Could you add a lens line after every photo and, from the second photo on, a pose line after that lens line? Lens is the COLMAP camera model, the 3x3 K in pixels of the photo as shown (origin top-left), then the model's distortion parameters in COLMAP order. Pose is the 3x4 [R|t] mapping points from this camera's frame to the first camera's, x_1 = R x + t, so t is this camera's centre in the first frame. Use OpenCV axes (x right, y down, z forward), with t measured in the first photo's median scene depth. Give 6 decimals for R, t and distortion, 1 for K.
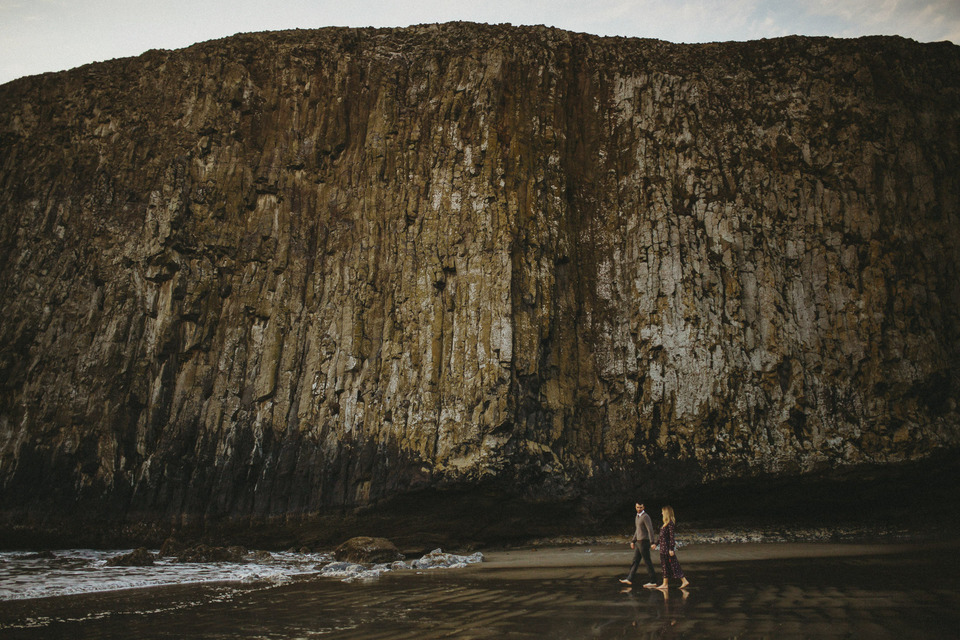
lens RADIAL K [[905.6, 0, 482.0], [0, 905.6, 307.5], [0, 0, 1]] dist [-0.043405, 0.052399]
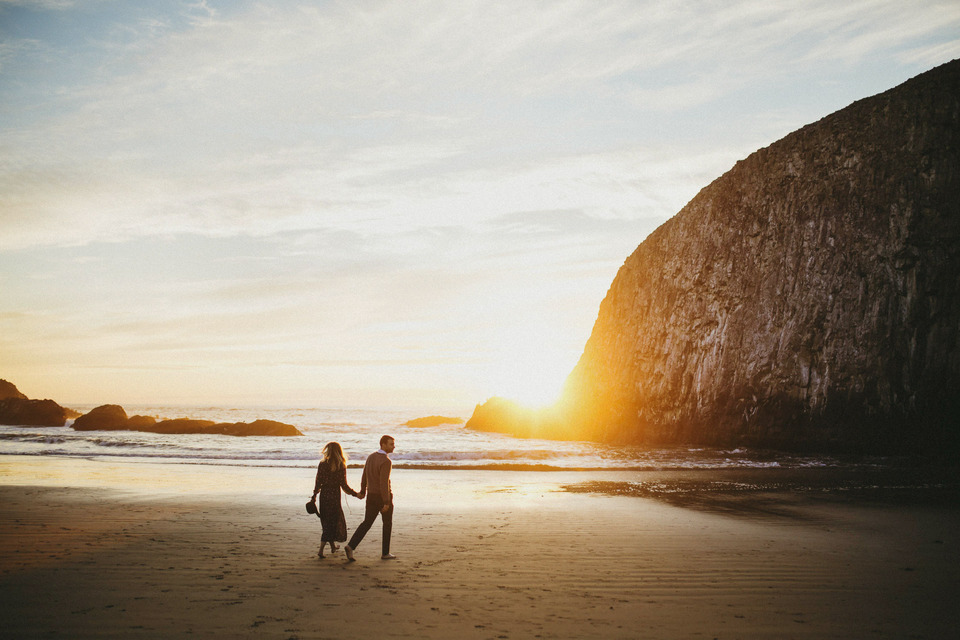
lens RADIAL K [[905.6, 0, 482.0], [0, 905.6, 307.5], [0, 0, 1]] dist [-0.043405, 0.052399]
pose [[0.694219, -0.081825, -0.715098, 0.182979], [0.144843, 0.989074, 0.027439, -0.104834], [0.705040, -0.122626, 0.698486, -0.455816]]
